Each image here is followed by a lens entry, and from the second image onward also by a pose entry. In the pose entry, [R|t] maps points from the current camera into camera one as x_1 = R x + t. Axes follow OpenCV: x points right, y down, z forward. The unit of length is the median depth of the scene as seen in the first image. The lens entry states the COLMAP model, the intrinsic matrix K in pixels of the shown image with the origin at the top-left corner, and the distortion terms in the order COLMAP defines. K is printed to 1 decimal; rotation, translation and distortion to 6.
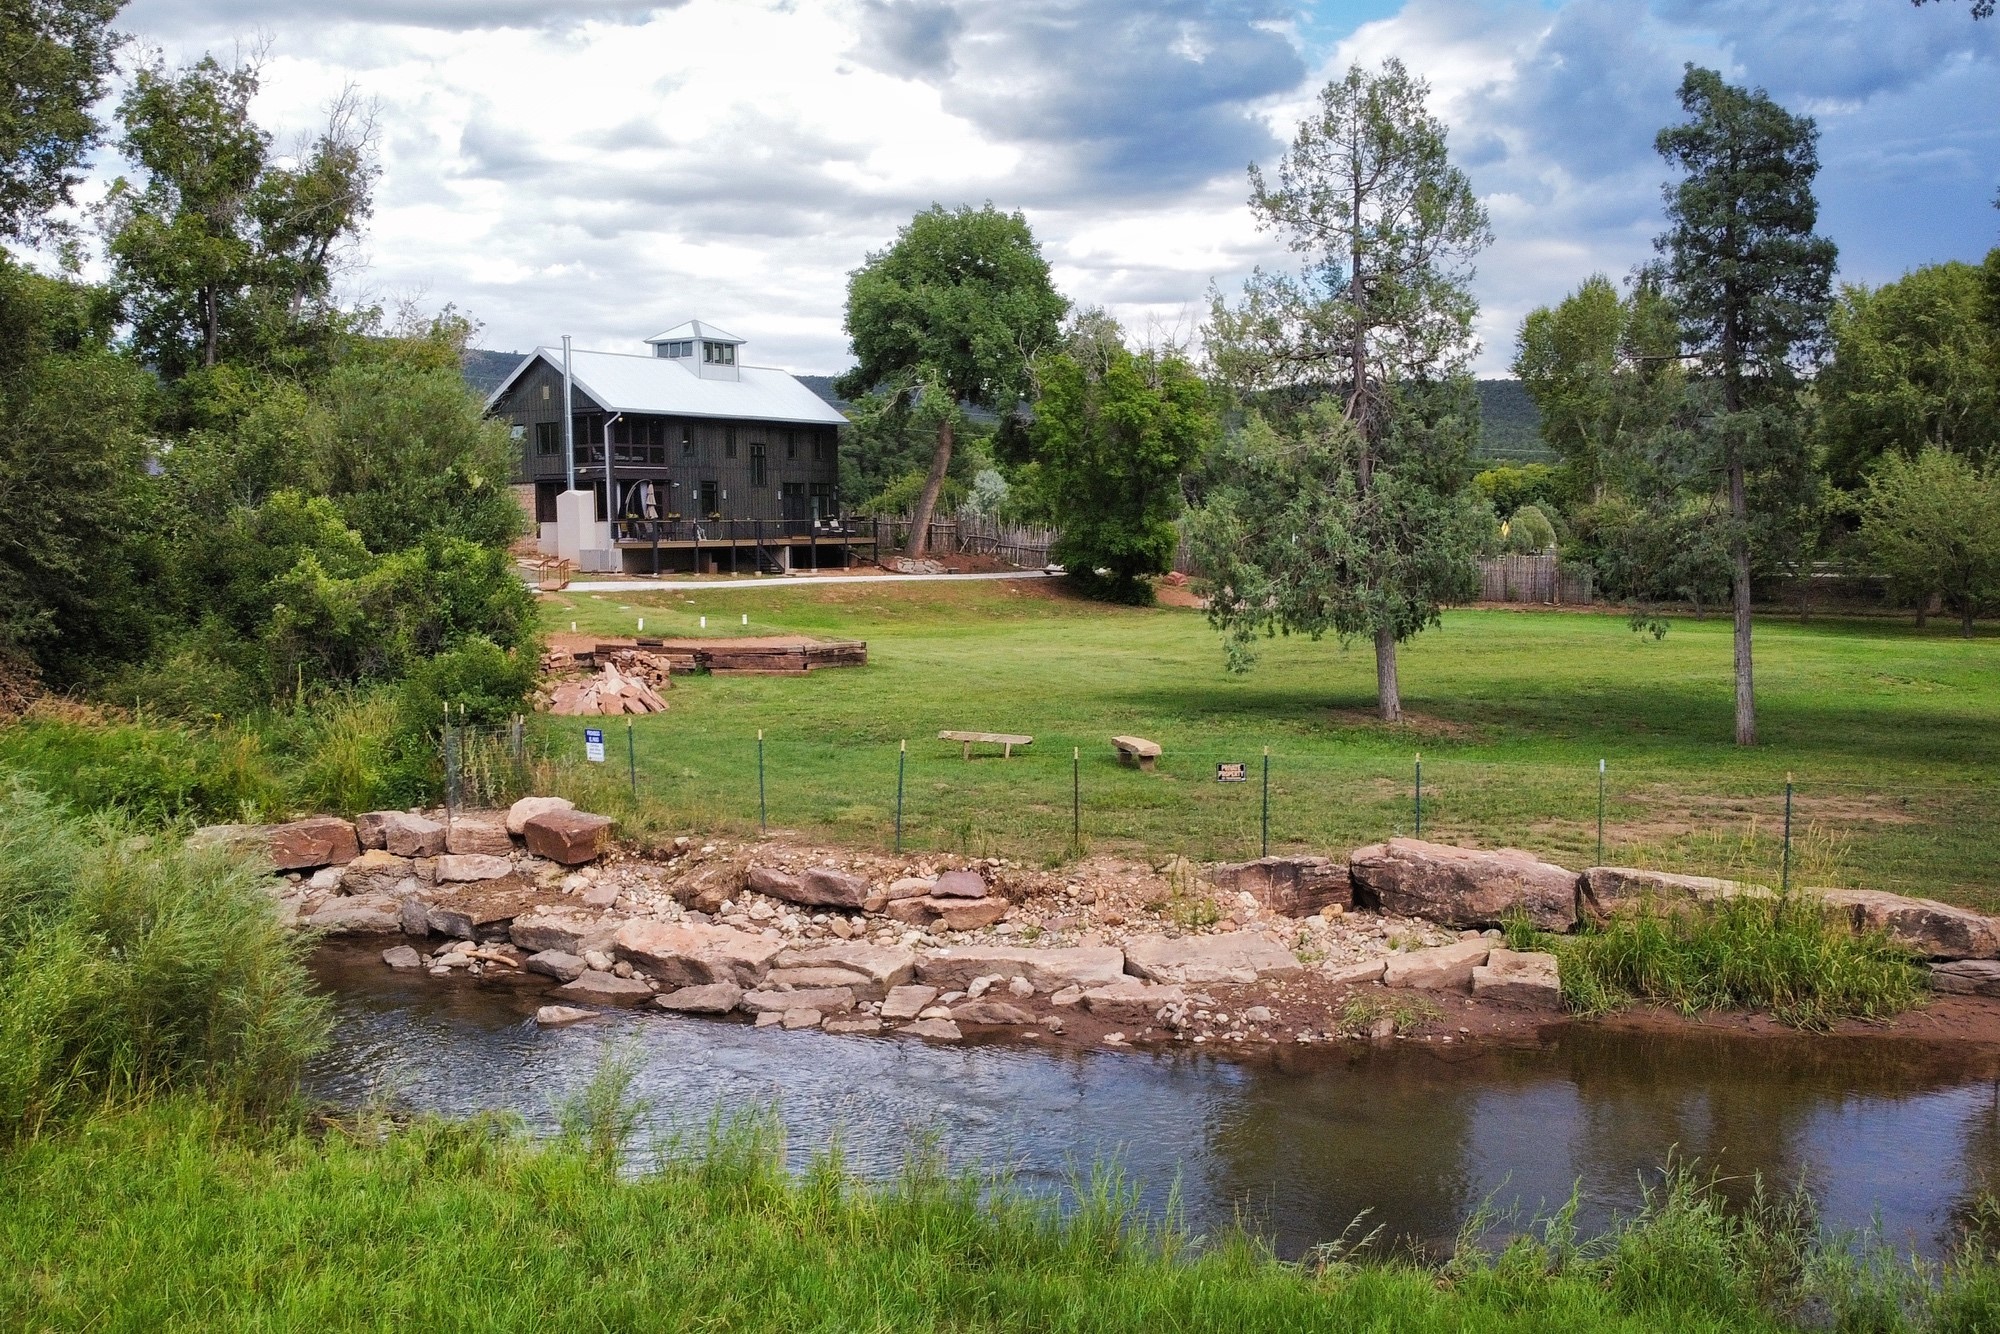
lens RADIAL K [[1902.9, 0, 973.3], [0, 1902.9, 723.1], [0, 0, 1]] dist [-0.001782, 0.000000]
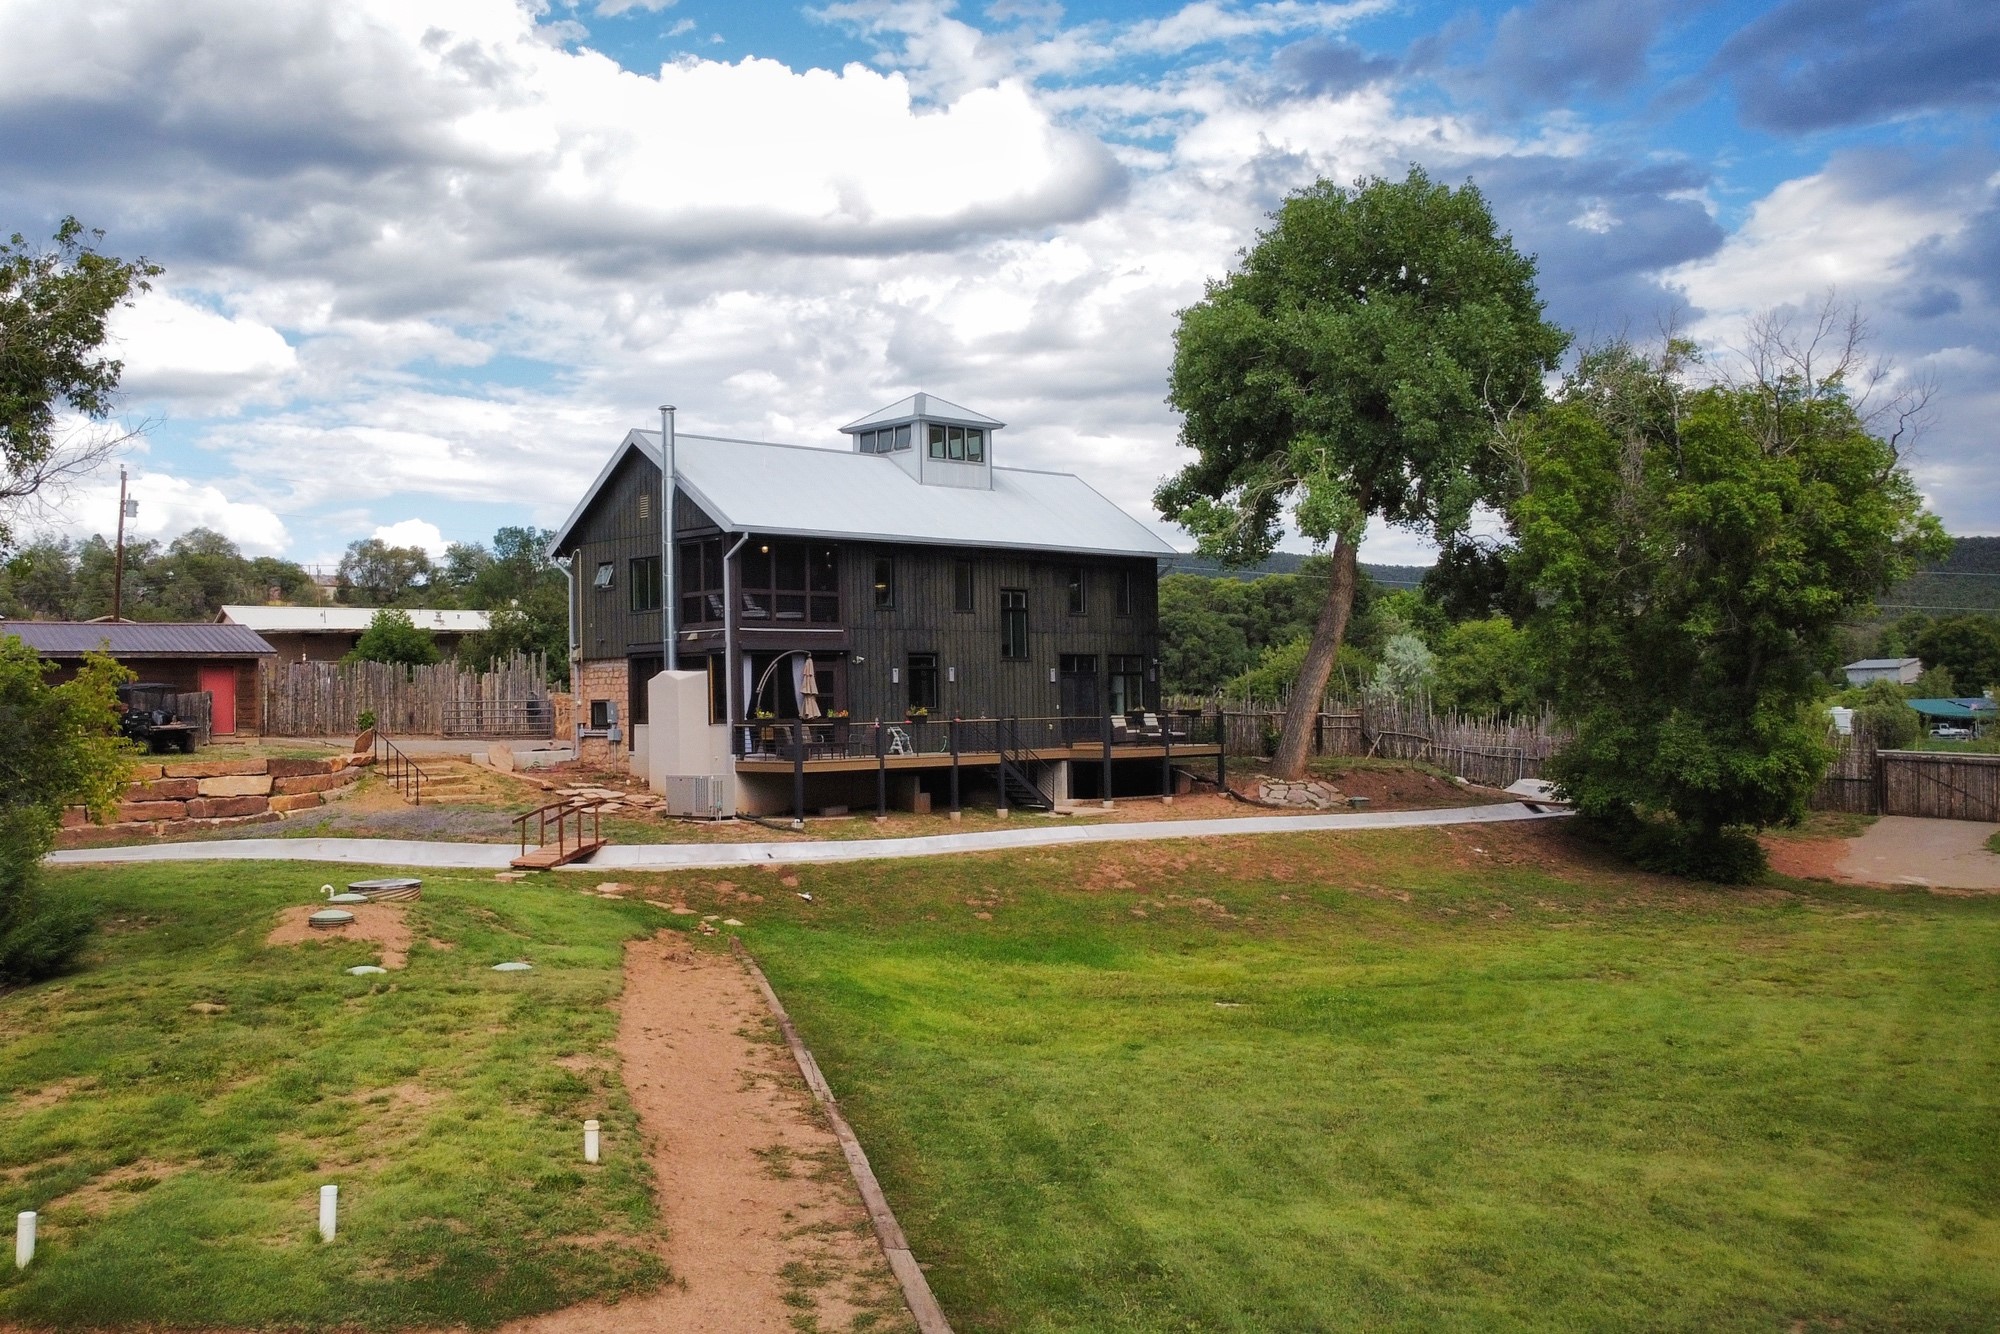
lens RADIAL K [[1830.8, 0, 835.4], [0, 1830.8, 661.4], [0, 0, 1]] dist [0.003311, 0.023722]
pose [[0.959384, -0.009131, -0.281957, -0.010055], [-0.025593, 0.992537, -0.119224, -0.092563], [0.280942, 0.121598, 0.951990, 0.748079]]
